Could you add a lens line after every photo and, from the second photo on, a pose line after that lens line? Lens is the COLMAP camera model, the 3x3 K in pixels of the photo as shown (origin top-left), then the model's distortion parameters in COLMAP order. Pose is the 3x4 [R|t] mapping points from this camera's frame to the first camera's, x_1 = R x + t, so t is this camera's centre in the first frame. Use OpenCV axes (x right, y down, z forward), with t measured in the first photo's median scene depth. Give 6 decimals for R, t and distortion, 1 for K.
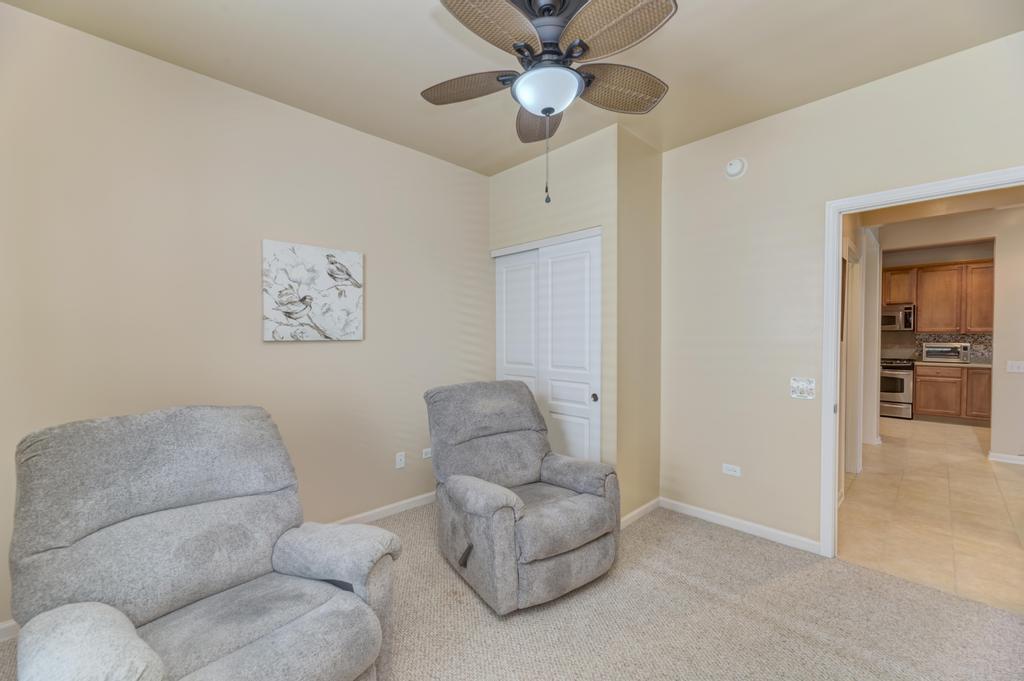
lens RADIAL K [[415.4, 0, 513.1], [0, 415.4, 338.9], [0, 0, 1]] dist [0.006120, -0.003539]
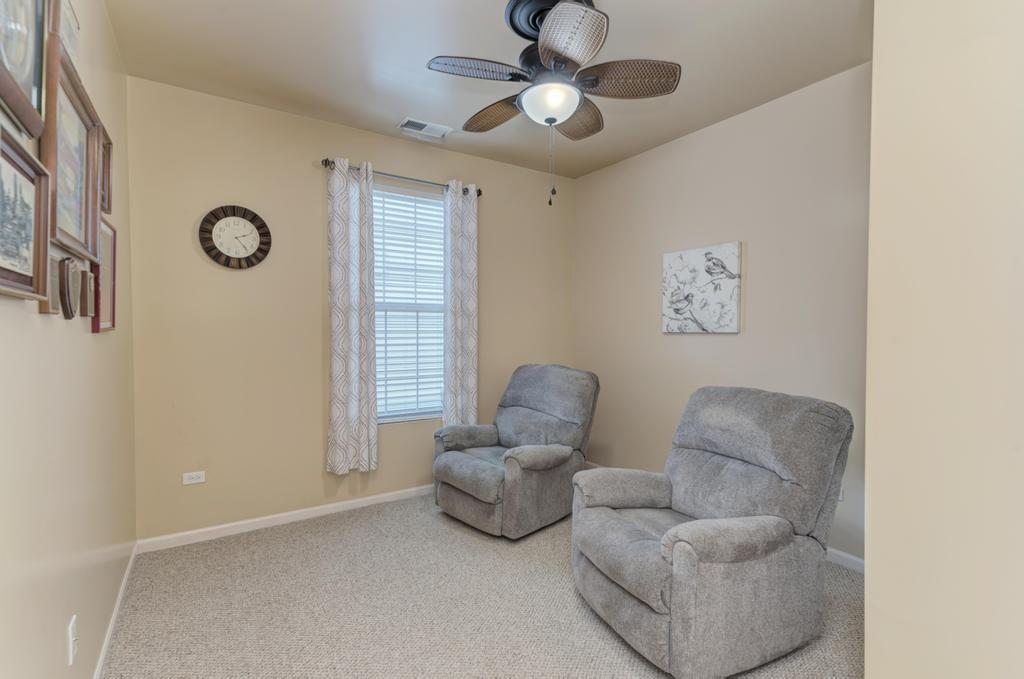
lens RADIAL K [[471.7, 0, 508.3], [0, 471.7, 334.2], [0, 0, 1]] dist [0.000508, -0.003119]
pose [[-0.202022, 0.005650, -0.979365, 0.877292], [-0.014325, 0.999859, 0.008723, 0.004172], [0.979276, 0.015792, -0.201912, 0.766913]]
